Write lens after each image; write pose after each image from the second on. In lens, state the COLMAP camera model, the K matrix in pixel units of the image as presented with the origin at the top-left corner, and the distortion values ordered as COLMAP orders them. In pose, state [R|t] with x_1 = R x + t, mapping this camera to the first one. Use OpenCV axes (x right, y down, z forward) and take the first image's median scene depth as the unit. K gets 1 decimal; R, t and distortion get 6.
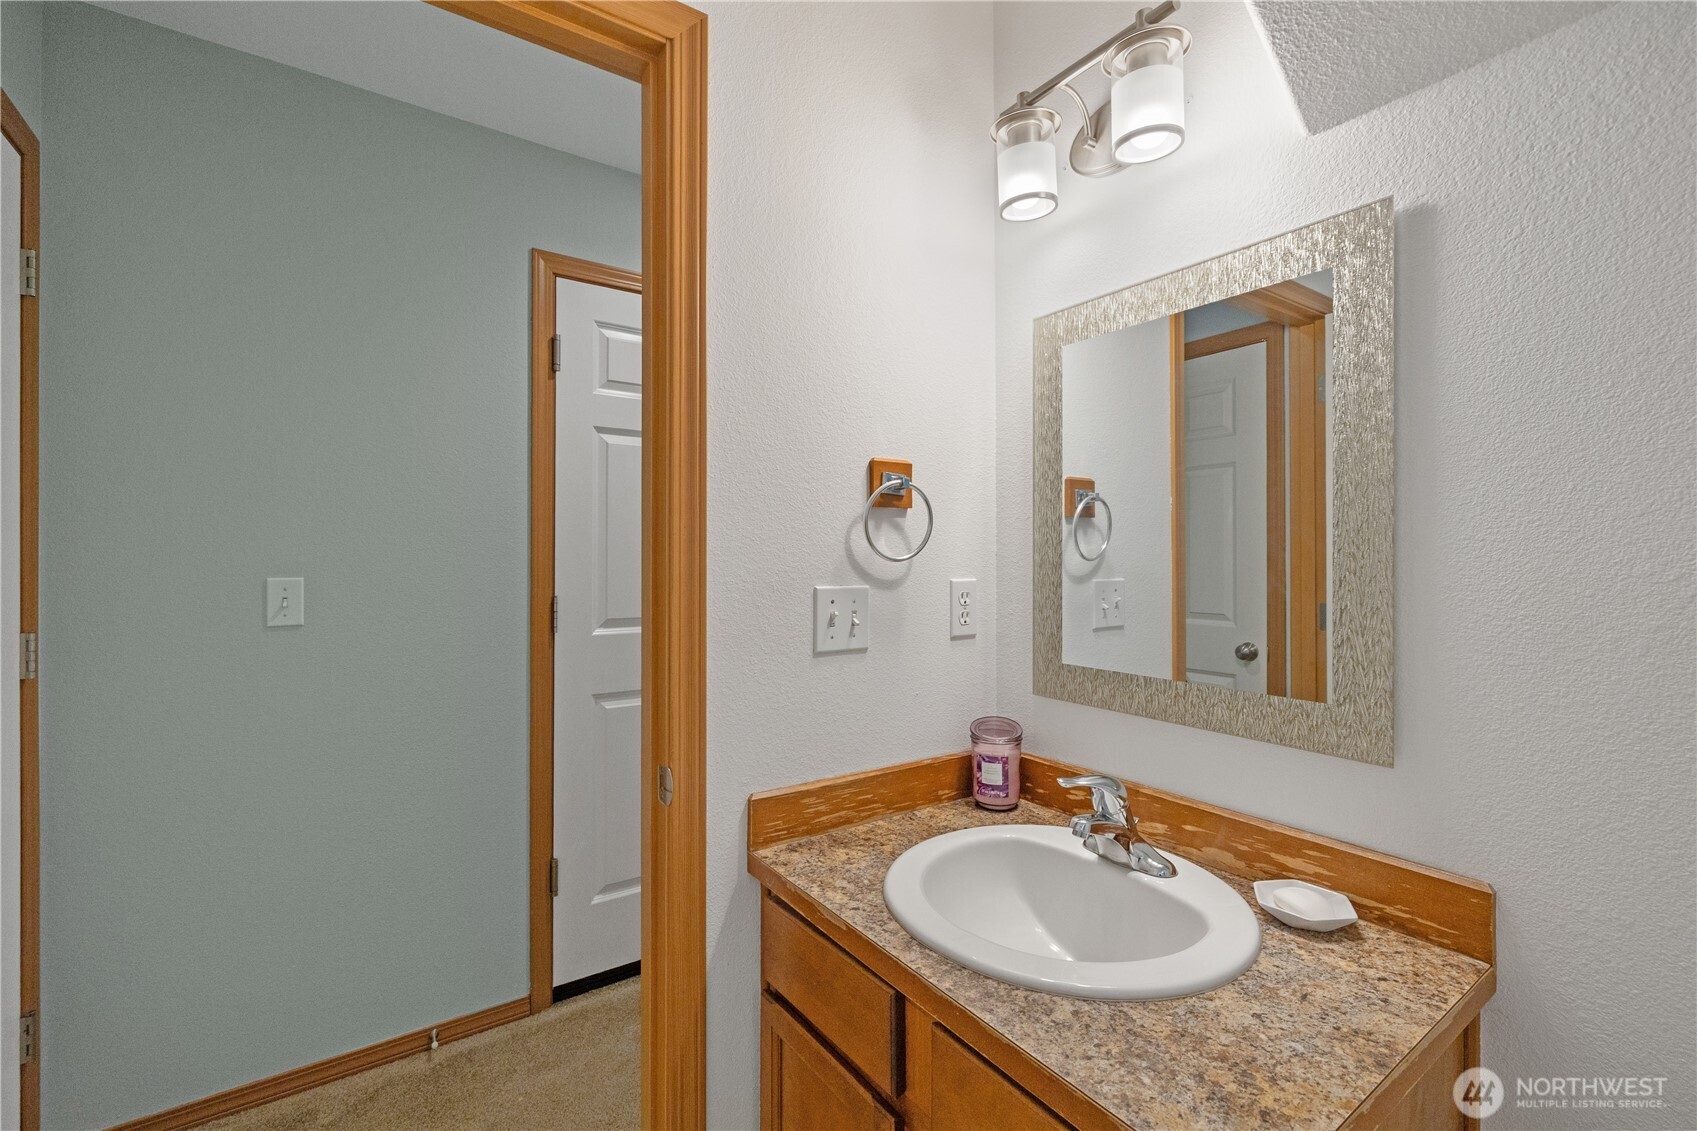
lens RADIAL K [[736.7, 0, 848.6], [0, 736.7, 572.3], [0, 0, 1]] dist [-0.002103, 0.000041]
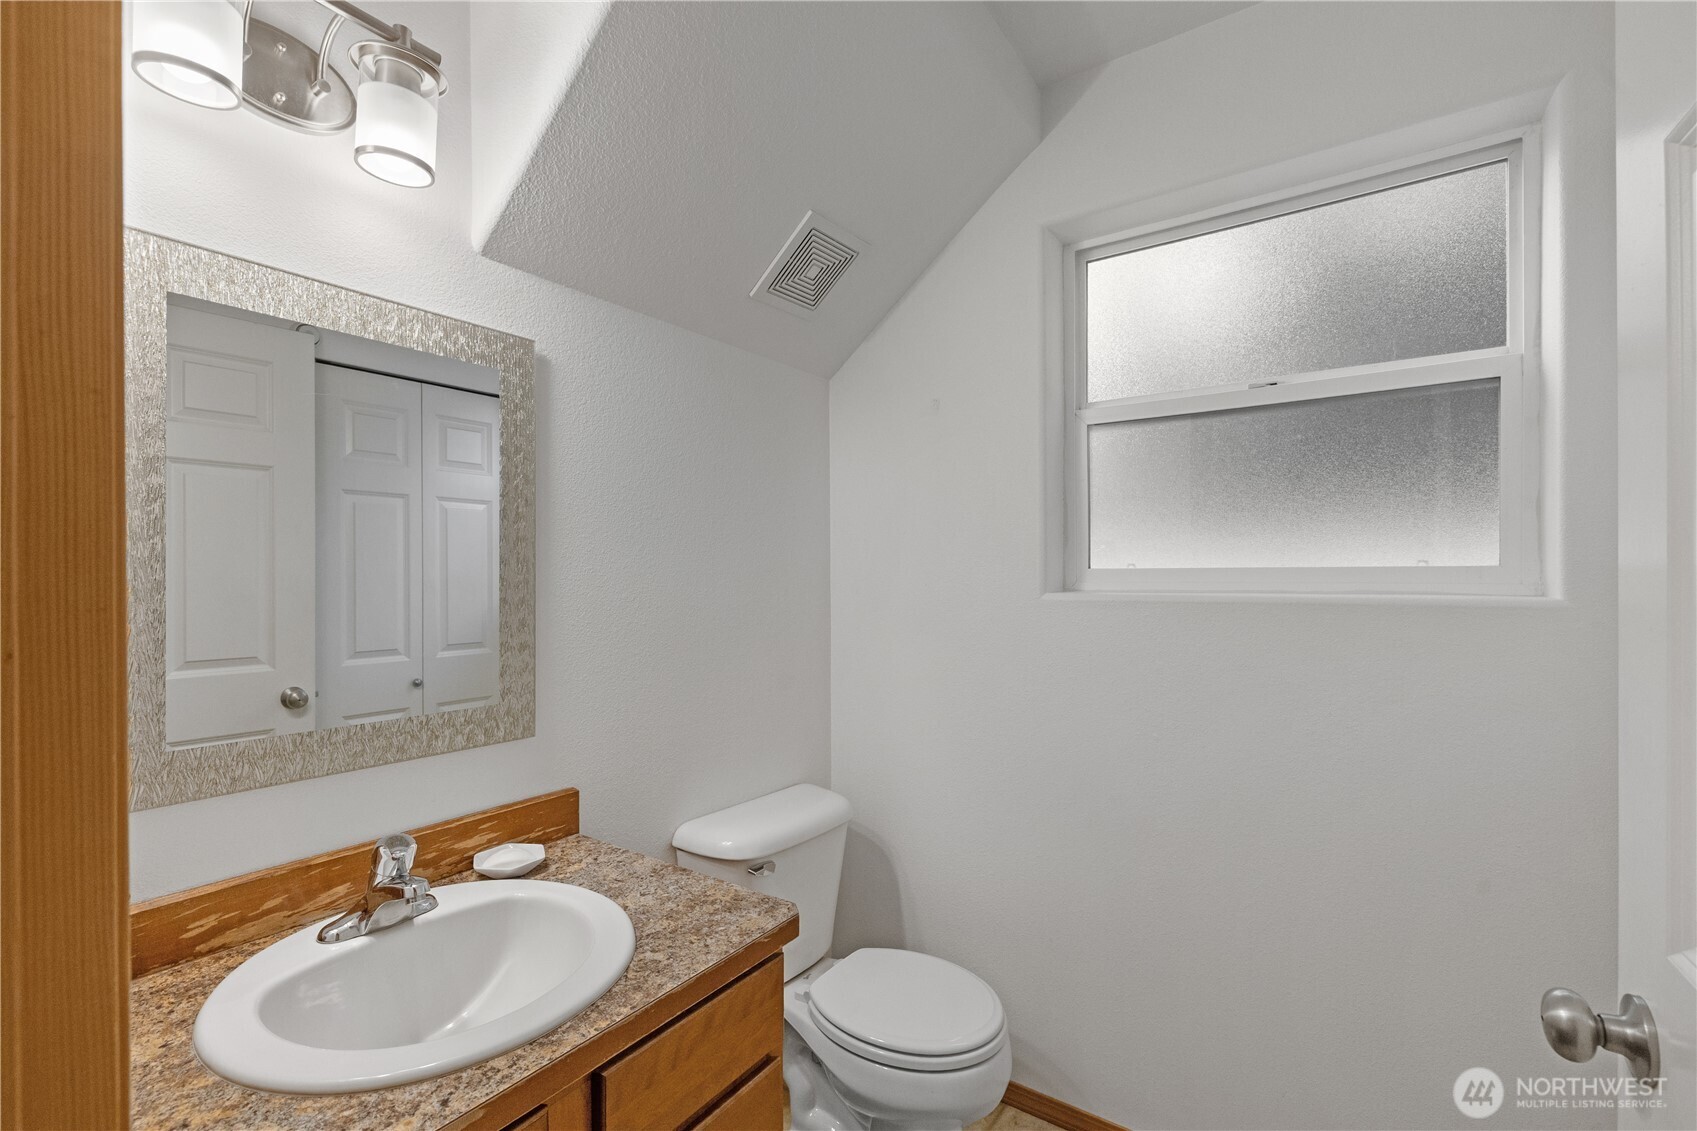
lens RADIAL K [[723.9, 0, 849.1], [0, 723.9, 596.9], [0, 0, 1]] dist [-0.001199, -0.000113]
pose [[-0.355871, -0.024626, 0.934211, -0.790084], [0.017741, 0.999295, 0.033099, -0.043137], [-0.934367, 0.028353, -0.355183, 0.903789]]
